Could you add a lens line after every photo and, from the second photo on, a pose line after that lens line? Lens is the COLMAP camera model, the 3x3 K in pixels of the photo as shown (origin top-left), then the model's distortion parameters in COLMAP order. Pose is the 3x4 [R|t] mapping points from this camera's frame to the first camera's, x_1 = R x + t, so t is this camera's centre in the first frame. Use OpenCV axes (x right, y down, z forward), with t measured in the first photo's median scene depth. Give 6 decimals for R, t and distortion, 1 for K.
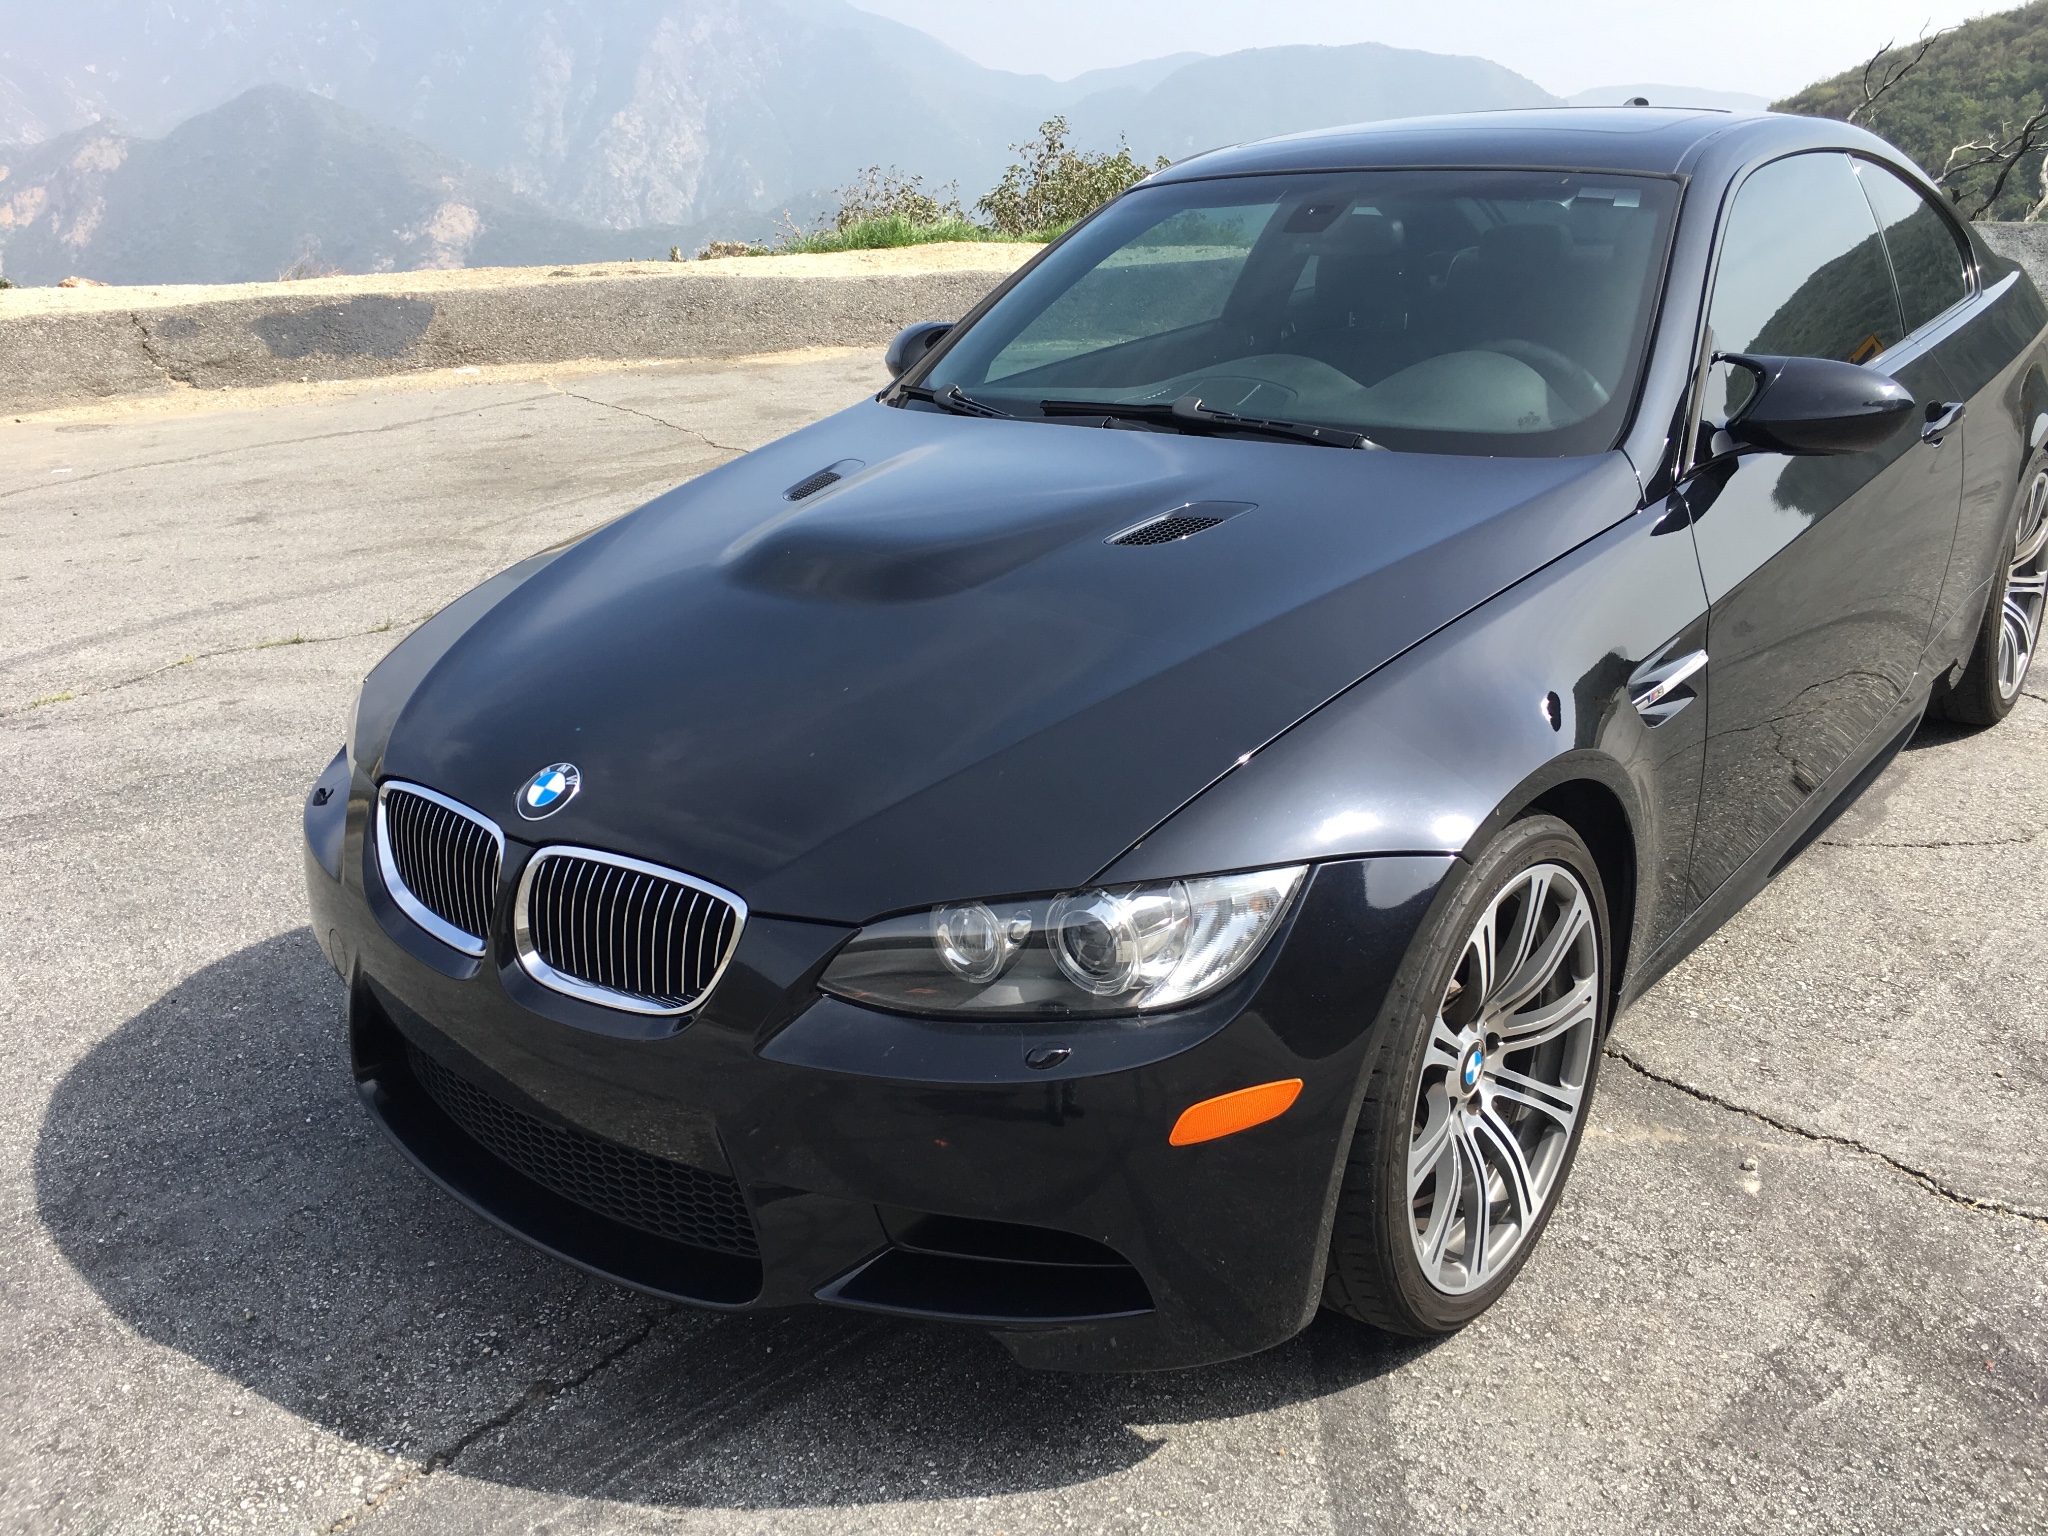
lens RADIAL K [[1743.2, 0, 1020.5], [0, 1743.2, 776.6], [0, 0, 1]] dist [0.082923, -0.124408]
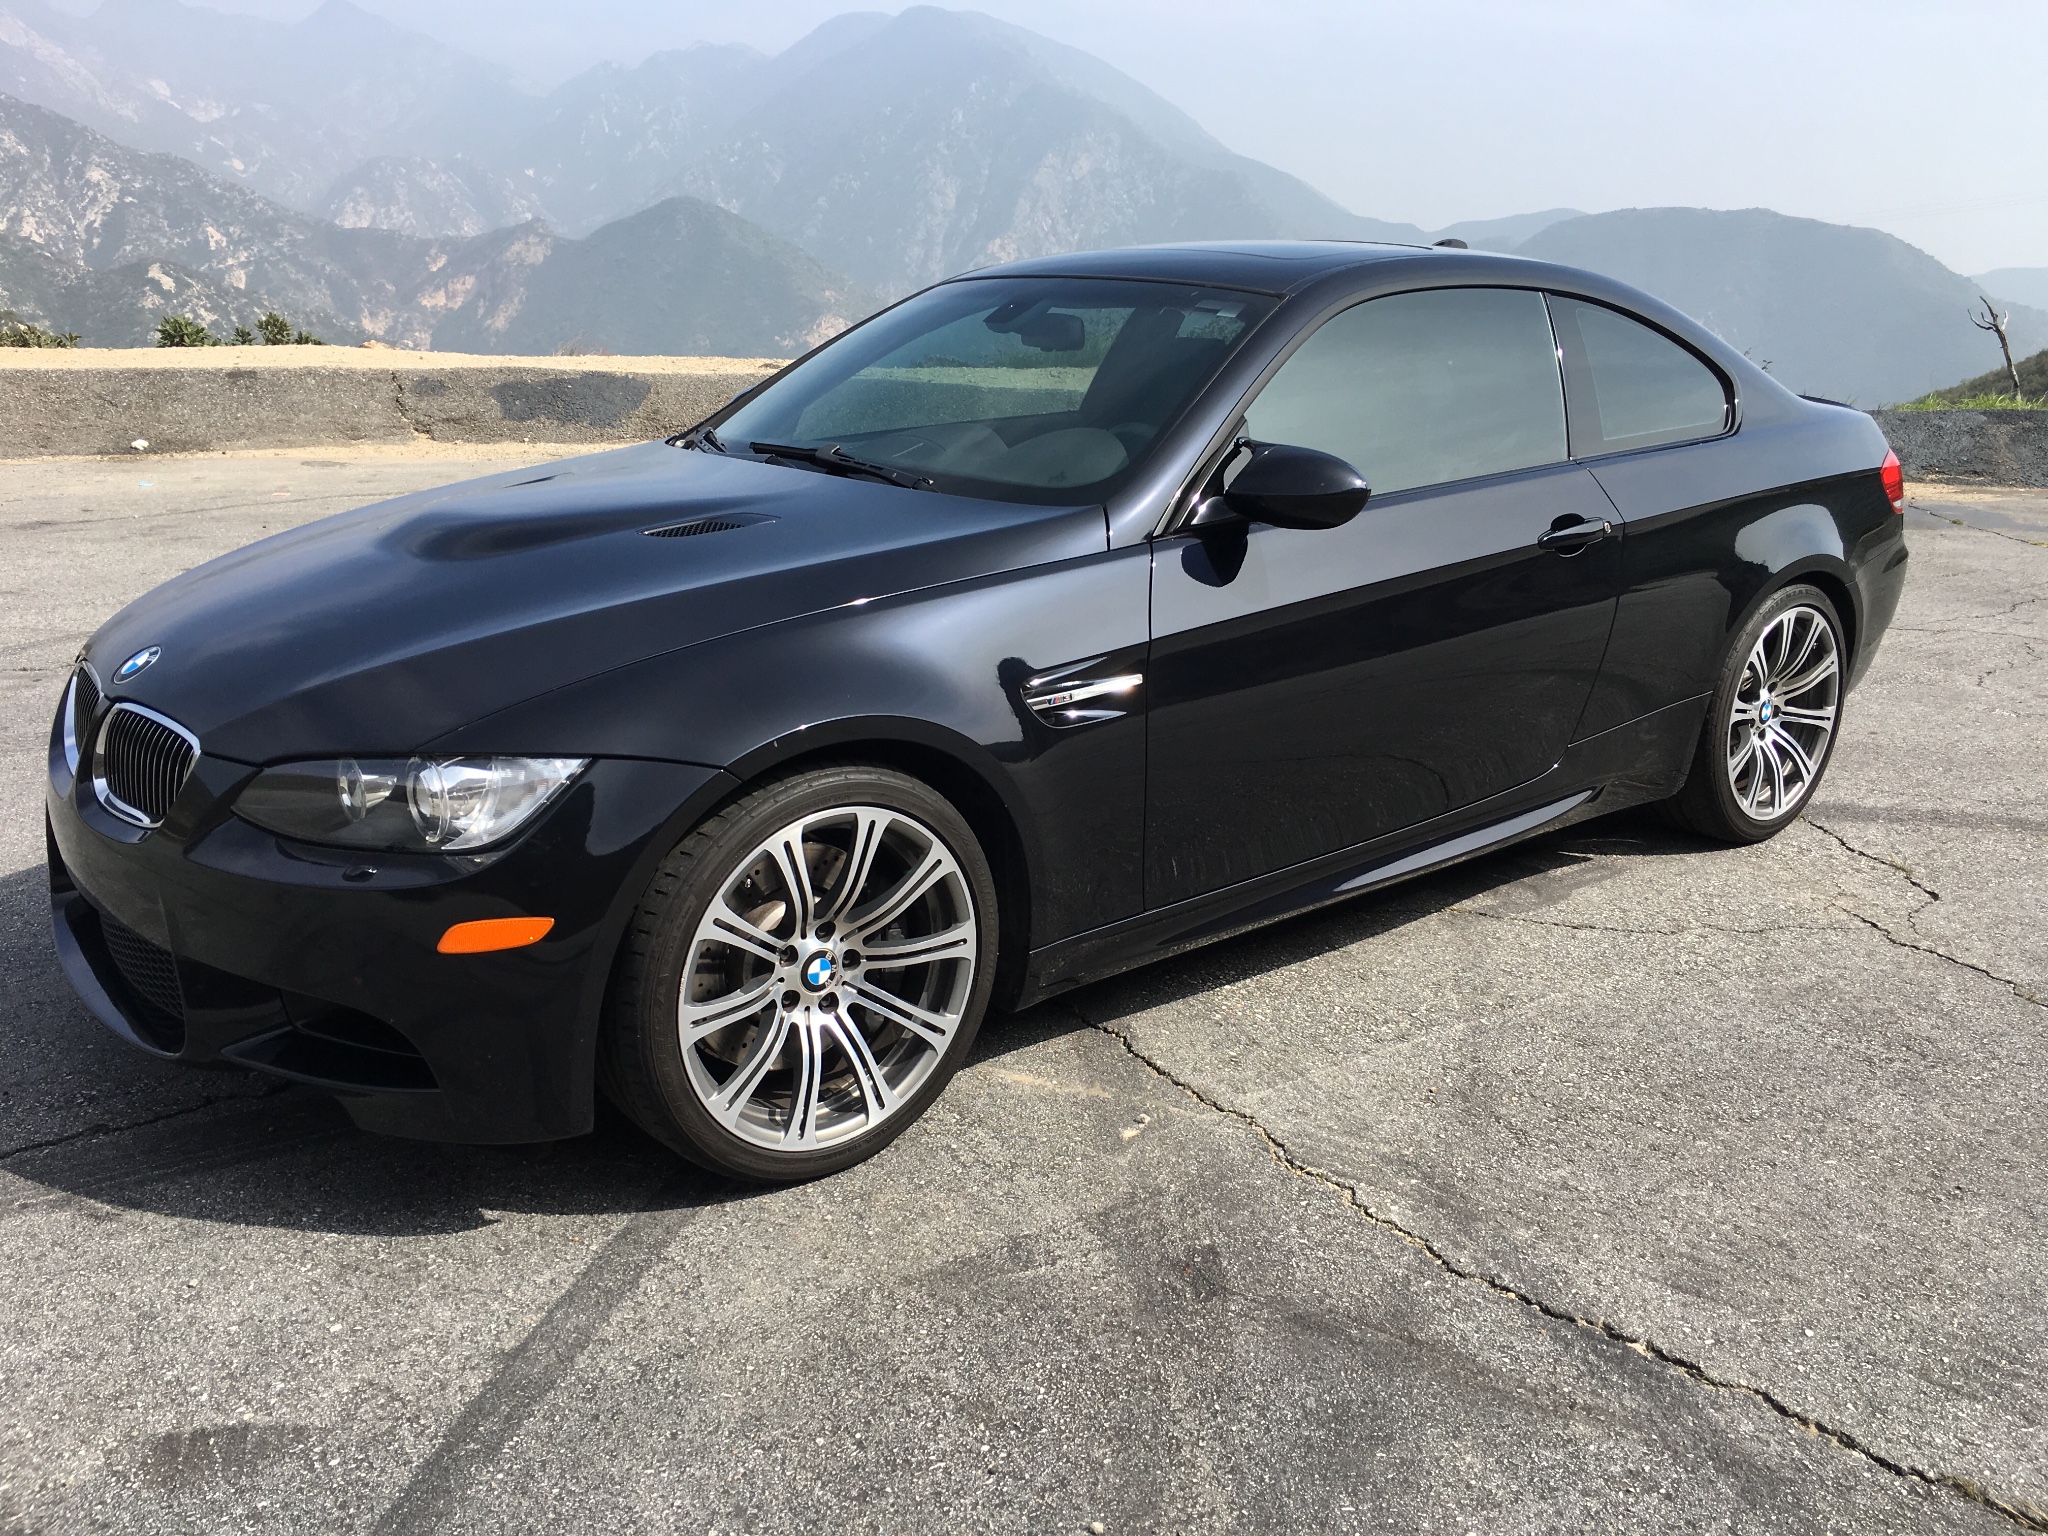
lens RADIAL K [[1743.2, 0, 1020.5], [0, 1743.2, 776.6], [0, 0, 1]] dist [0.082923, -0.124408]
pose [[0.979587, 0.107321, -0.169973, 0.370516], [-0.118870, 0.991139, -0.059266, 0.054446], [0.162106, 0.078261, 0.983665, -0.119781]]
